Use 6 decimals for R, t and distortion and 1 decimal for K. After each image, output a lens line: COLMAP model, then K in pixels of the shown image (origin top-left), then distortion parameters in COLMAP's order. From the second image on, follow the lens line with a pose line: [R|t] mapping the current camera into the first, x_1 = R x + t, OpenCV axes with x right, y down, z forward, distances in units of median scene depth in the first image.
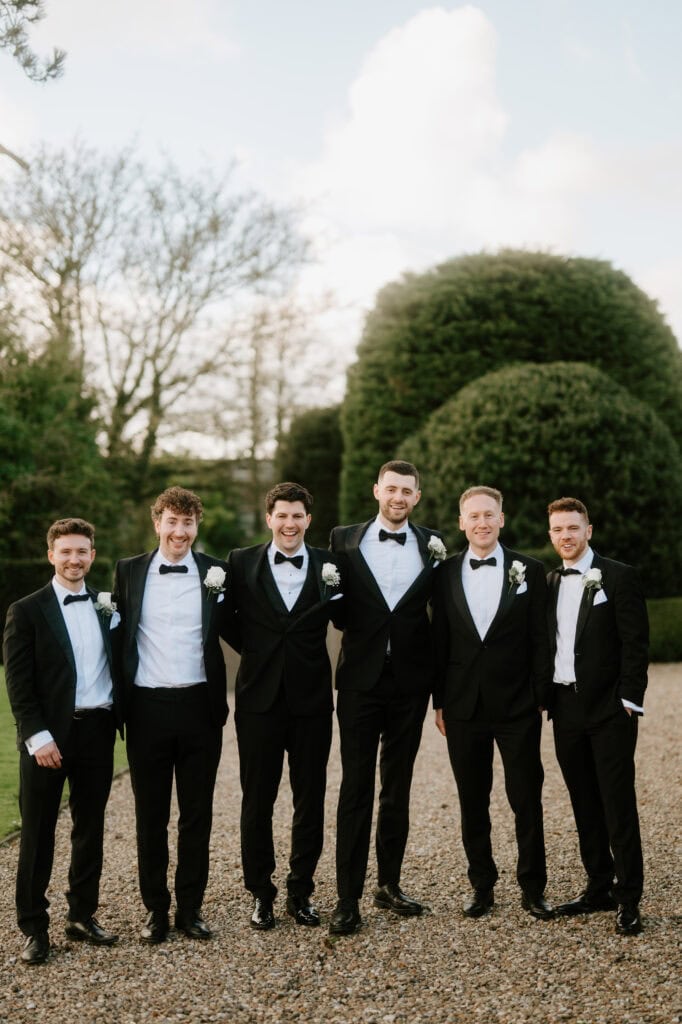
lens RADIAL K [[1406.5, 0, 341.4], [0, 1406.5, 487.6], [0, 0, 1]] dist [0.105116, 0.004664]
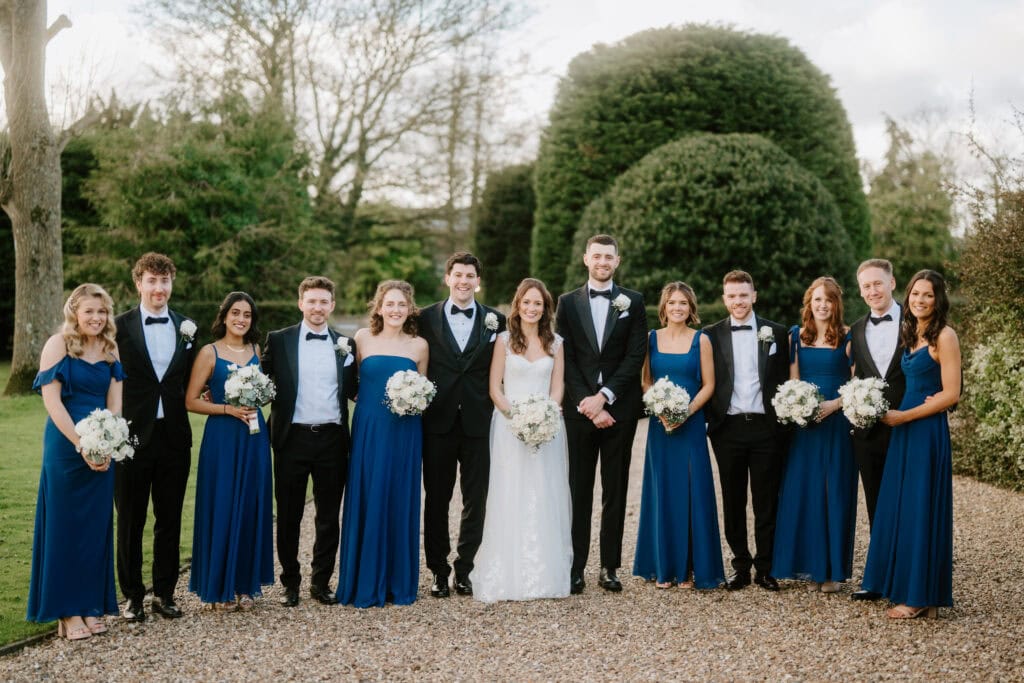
lens RADIAL K [[1406.5, 0, 512.0], [0, 1406.5, 341.5], [0, 0, 1]] dist [0.105116, 0.004664]
pose [[0.999609, 0.024666, -0.013162, 0.000224], [-0.023586, 0.996774, 0.076712, -0.007782], [0.015012, -0.076371, 0.996966, -0.102626]]
